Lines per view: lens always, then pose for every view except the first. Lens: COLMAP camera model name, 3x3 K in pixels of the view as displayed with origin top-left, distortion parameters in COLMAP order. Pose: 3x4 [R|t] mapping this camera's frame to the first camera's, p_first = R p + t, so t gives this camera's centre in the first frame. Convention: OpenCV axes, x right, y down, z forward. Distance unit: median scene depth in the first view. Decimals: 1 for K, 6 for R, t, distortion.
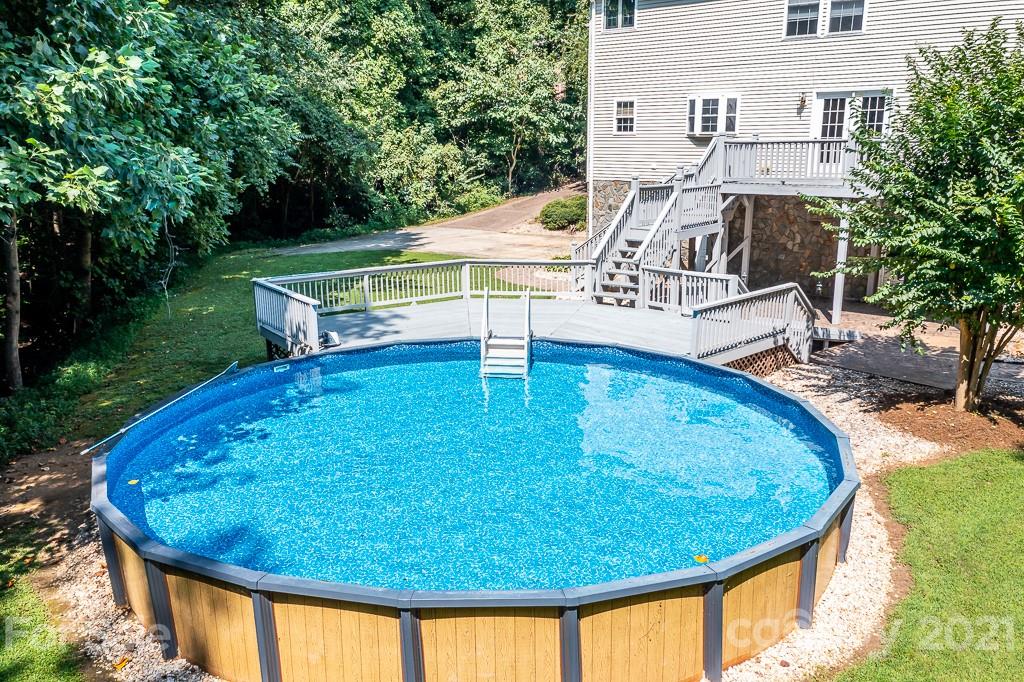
lens RADIAL K [[808.0, 0, 512.0], [0, 808.0, 341.0], [0, 0, 1]] dist [-0.010215, 0.071560]
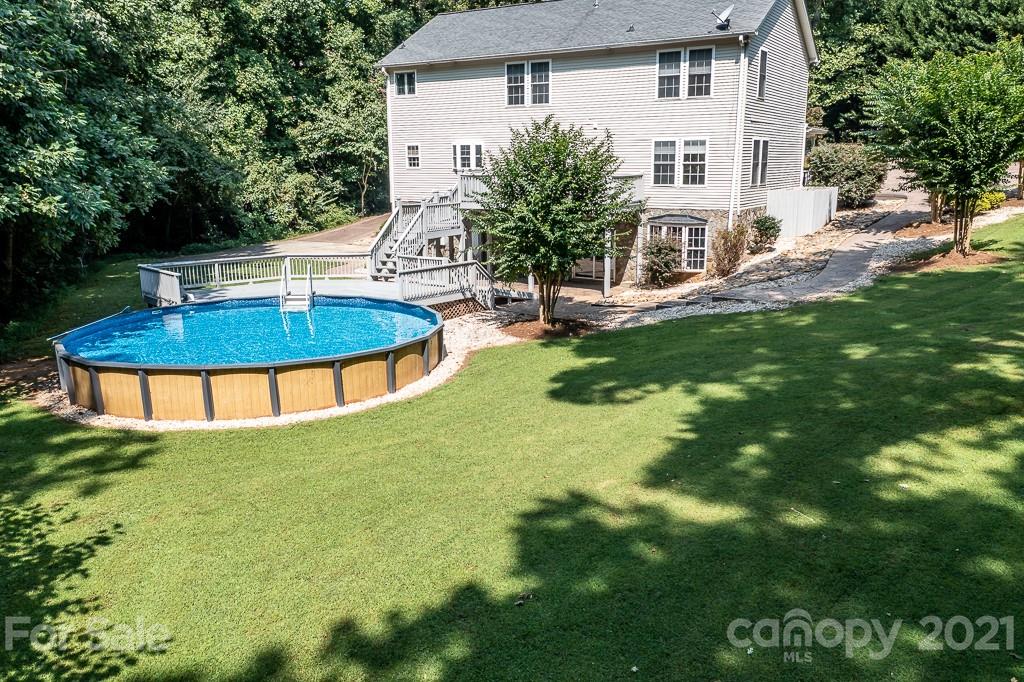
lens RADIAL K [[808.0, 0, 512.0], [0, 808.0, 341.0], [0, 0, 1]] dist [-0.010215, 0.071560]
pose [[0.992667, -0.029645, 0.117186, 0.091229], [0.032784, 0.999151, -0.024950, 0.057408], [-0.116347, 0.028608, 0.992797, -0.276372]]
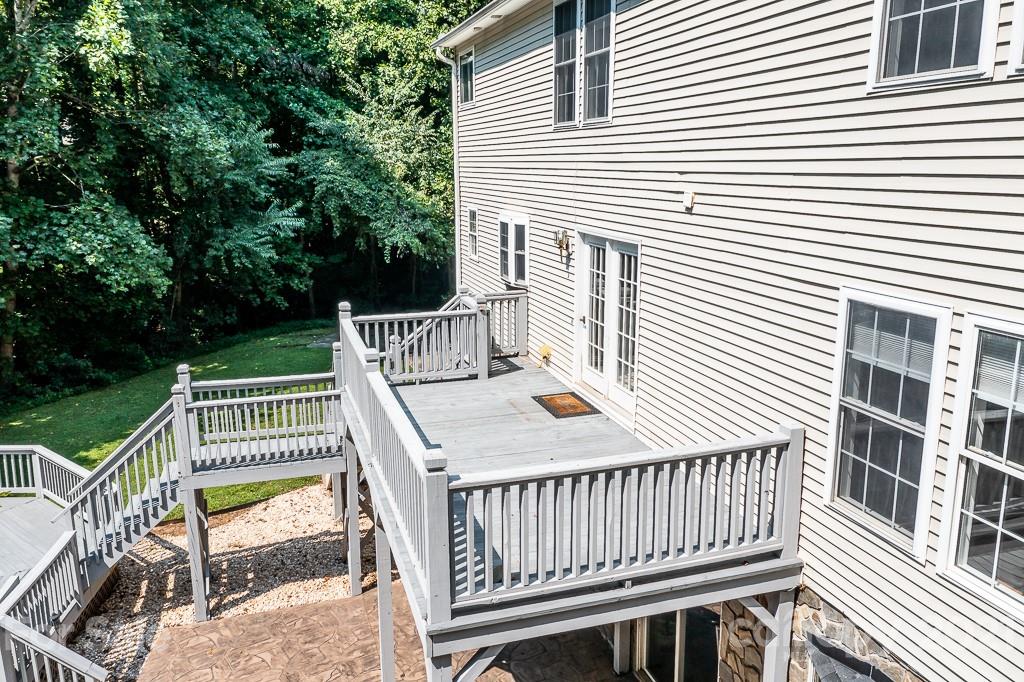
lens RADIAL K [[808.0, 0, 512.0], [0, 808.0, 341.0], [0, 0, 1]] dist [-0.010215, 0.071560]
pose [[0.821046, 0.126128, -0.556754, 0.361939], [-0.144834, 0.989400, 0.010554, -0.136165], [0.552183, 0.071972, 0.830611, 0.317739]]
